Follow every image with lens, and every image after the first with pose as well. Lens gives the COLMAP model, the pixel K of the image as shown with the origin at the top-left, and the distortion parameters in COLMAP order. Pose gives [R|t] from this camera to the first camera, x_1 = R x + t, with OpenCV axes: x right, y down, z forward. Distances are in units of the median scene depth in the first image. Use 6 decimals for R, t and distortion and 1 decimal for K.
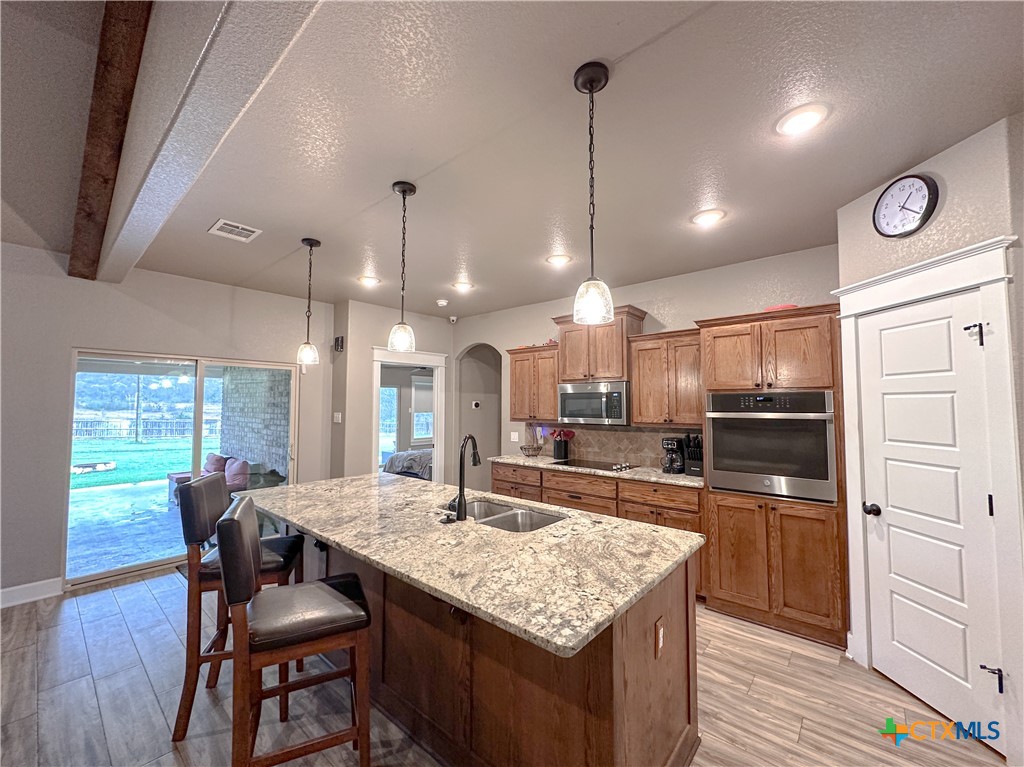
lens RADIAL K [[413.3, 0, 507.0], [0, 413.3, 387.2], [0, 0, 1]] dist [-0.002440, -0.000260]
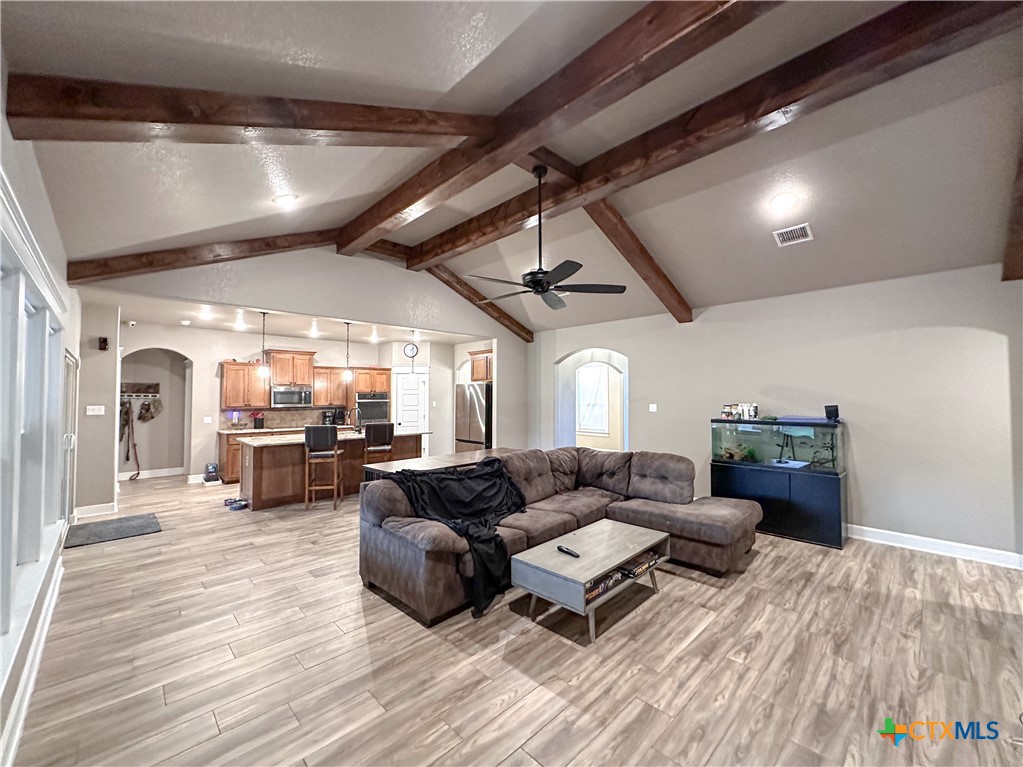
lens RADIAL K [[412.9, 0, 513.5], [0, 412.9, 384.5], [0, 0, 1]] dist [-0.002440, -0.000260]
pose [[0.083744, 0.015062, 0.996373, -2.120486], [-0.043494, 0.998988, -0.011446, -0.056196], [-0.995538, -0.042378, 0.084314, -0.285282]]
